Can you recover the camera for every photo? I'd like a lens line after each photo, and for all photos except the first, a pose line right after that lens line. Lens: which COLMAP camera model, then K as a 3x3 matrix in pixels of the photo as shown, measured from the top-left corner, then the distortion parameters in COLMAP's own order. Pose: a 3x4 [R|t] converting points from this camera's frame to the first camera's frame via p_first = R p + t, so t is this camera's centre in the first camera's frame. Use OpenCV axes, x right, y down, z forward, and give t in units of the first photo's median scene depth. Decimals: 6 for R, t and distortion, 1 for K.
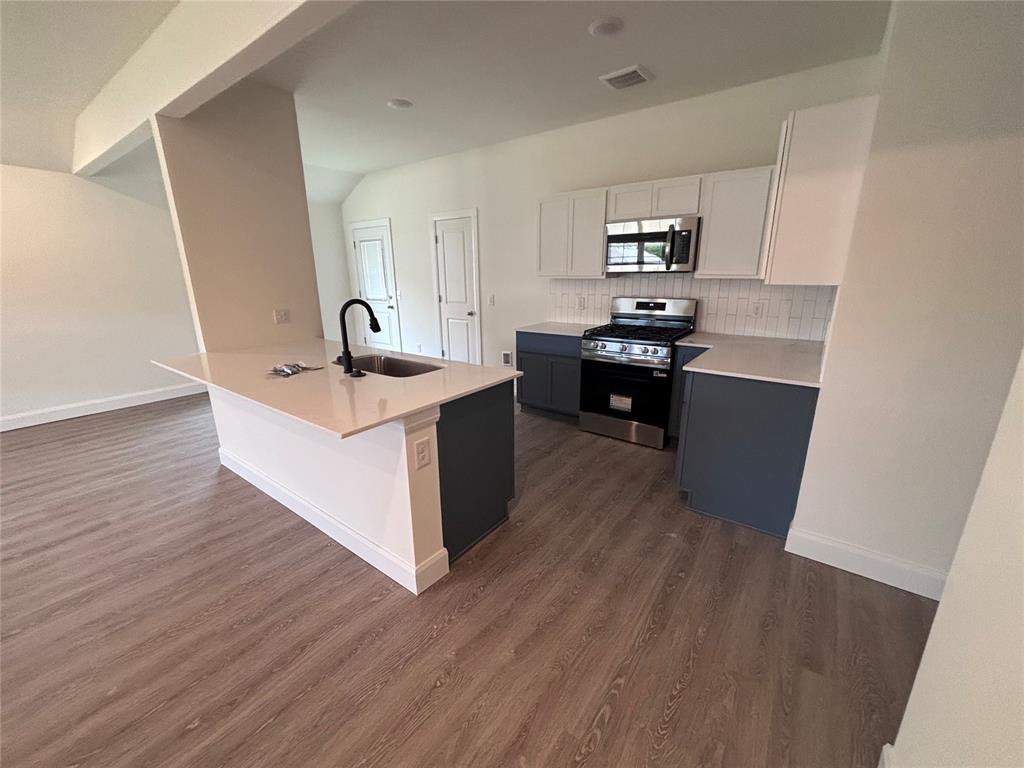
lens RADIAL K [[409.9, 0, 509.7], [0, 409.9, 381.6], [0, 0, 1]] dist [0.000434, -0.000341]
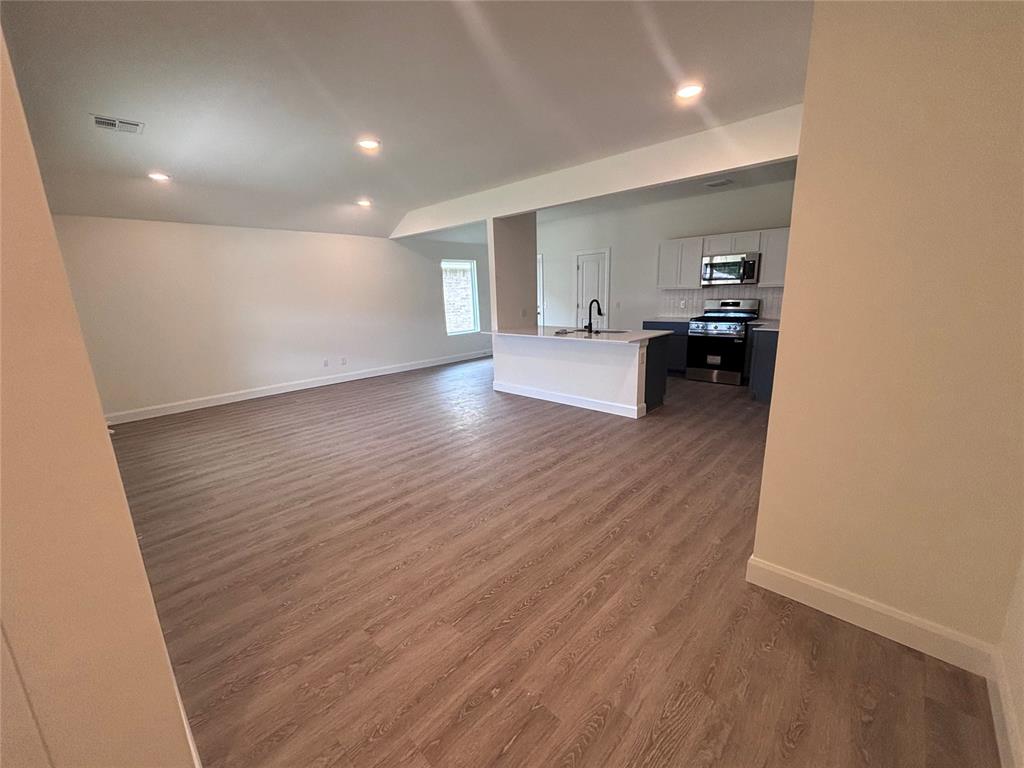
lens RADIAL K [[409.4, 0, 504.5], [0, 409.4, 383.6], [0, 0, 1]] dist [-0.021761, -0.000142]
pose [[0.990941, 0.004861, -0.134207, -0.377406], [-0.010229, 0.999173, -0.039341, 0.233154], [0.133904, 0.040357, 0.990172, -0.824081]]
